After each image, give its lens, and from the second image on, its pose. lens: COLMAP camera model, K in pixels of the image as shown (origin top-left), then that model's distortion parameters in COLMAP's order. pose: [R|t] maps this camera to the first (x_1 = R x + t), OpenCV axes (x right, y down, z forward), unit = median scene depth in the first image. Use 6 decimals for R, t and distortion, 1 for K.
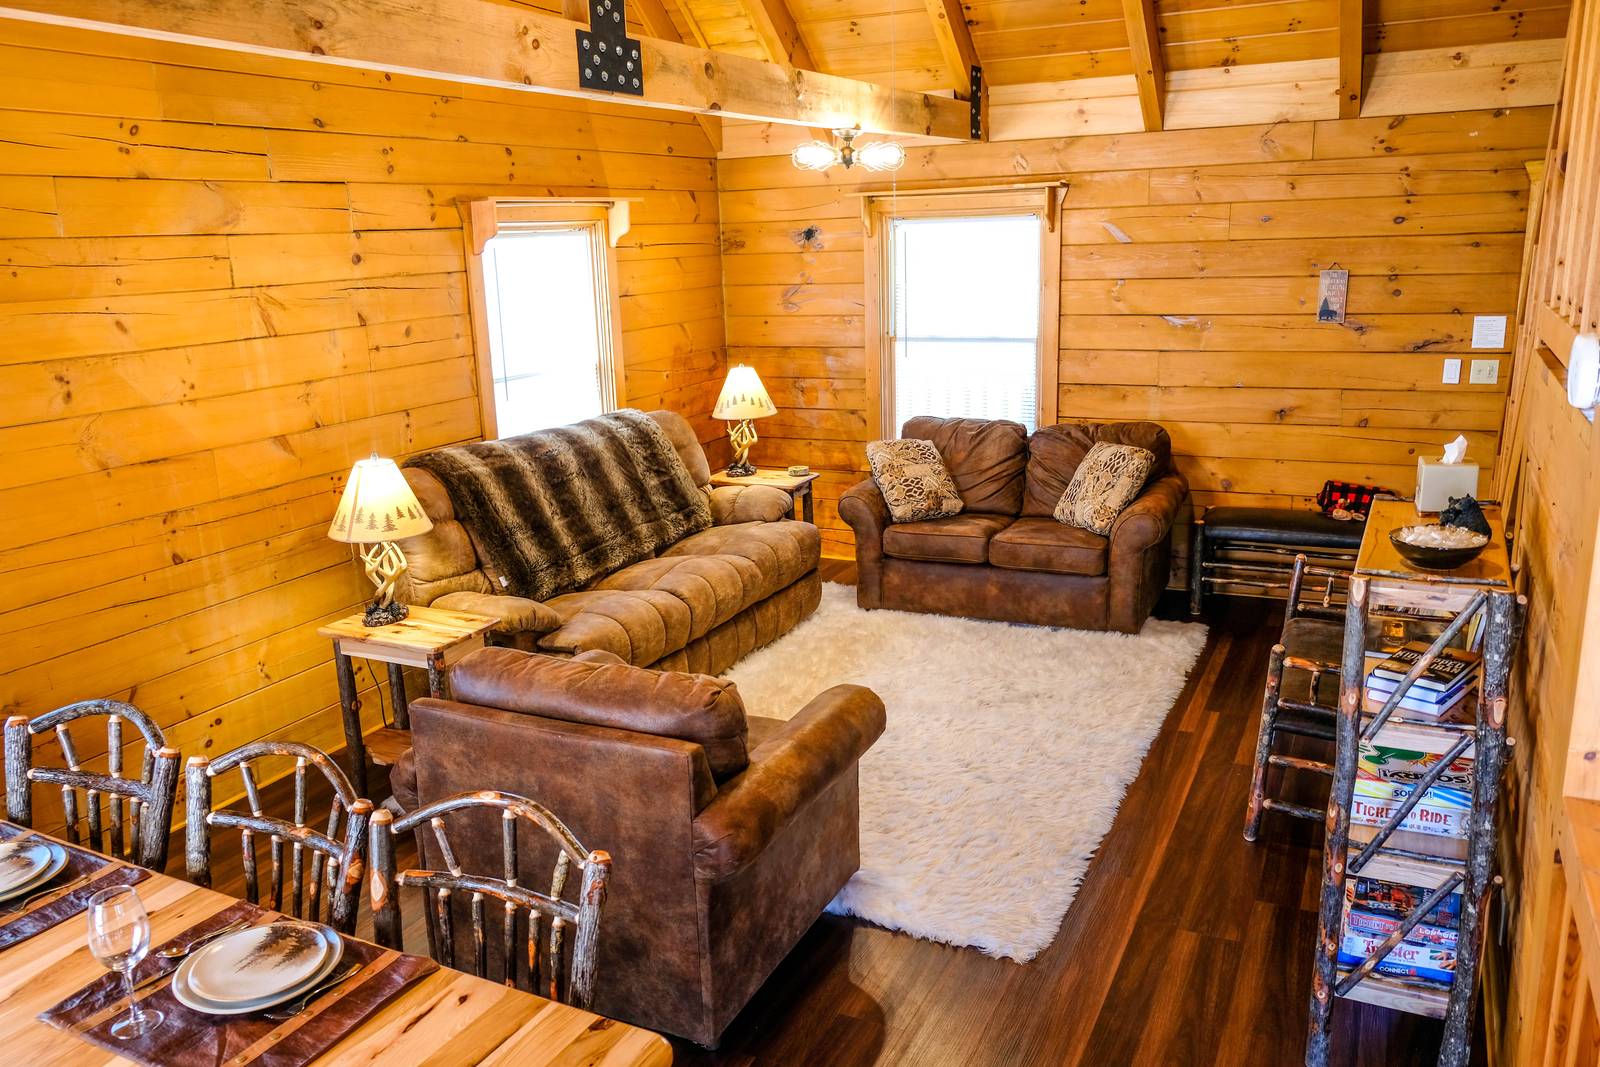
lens RADIAL K [[1223.8, 0, 800.0], [0, 1223.8, 533.5], [0, 0, 1]] dist [-0.004710, 0.001170]
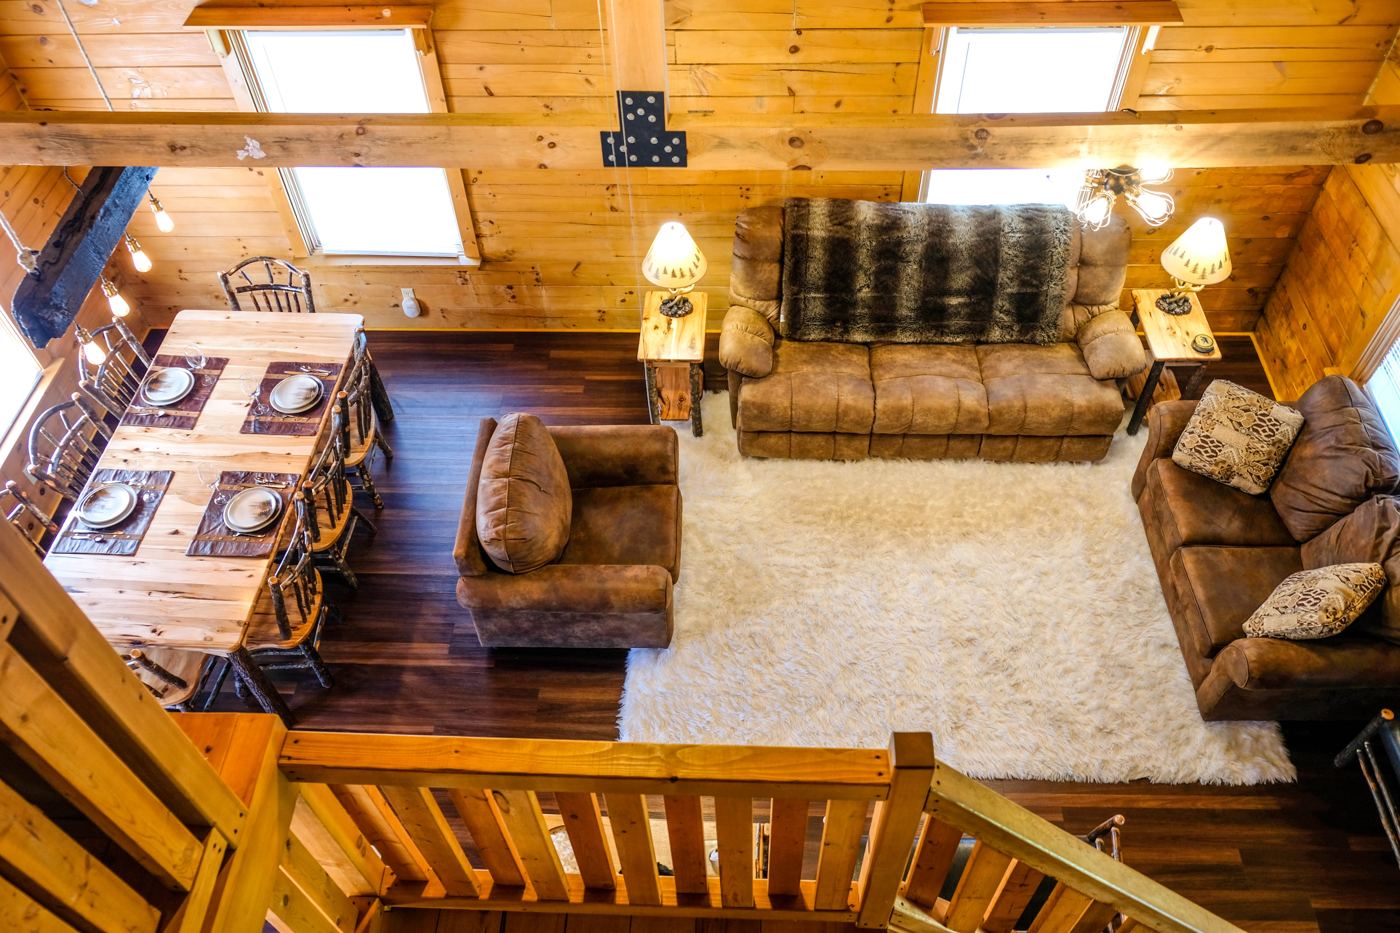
lens RADIAL K [[1070.8, 0, 700.0], [0, 1070.8, 466.5], [0, 0, 1]] dist [-0.004710, 0.001170]
pose [[0.418869, 0.710263, -0.565752, 0.654810], [-0.225690, 0.684924, 0.692779, -0.827616], [0.879553, -0.162499, 0.447193, 0.421158]]
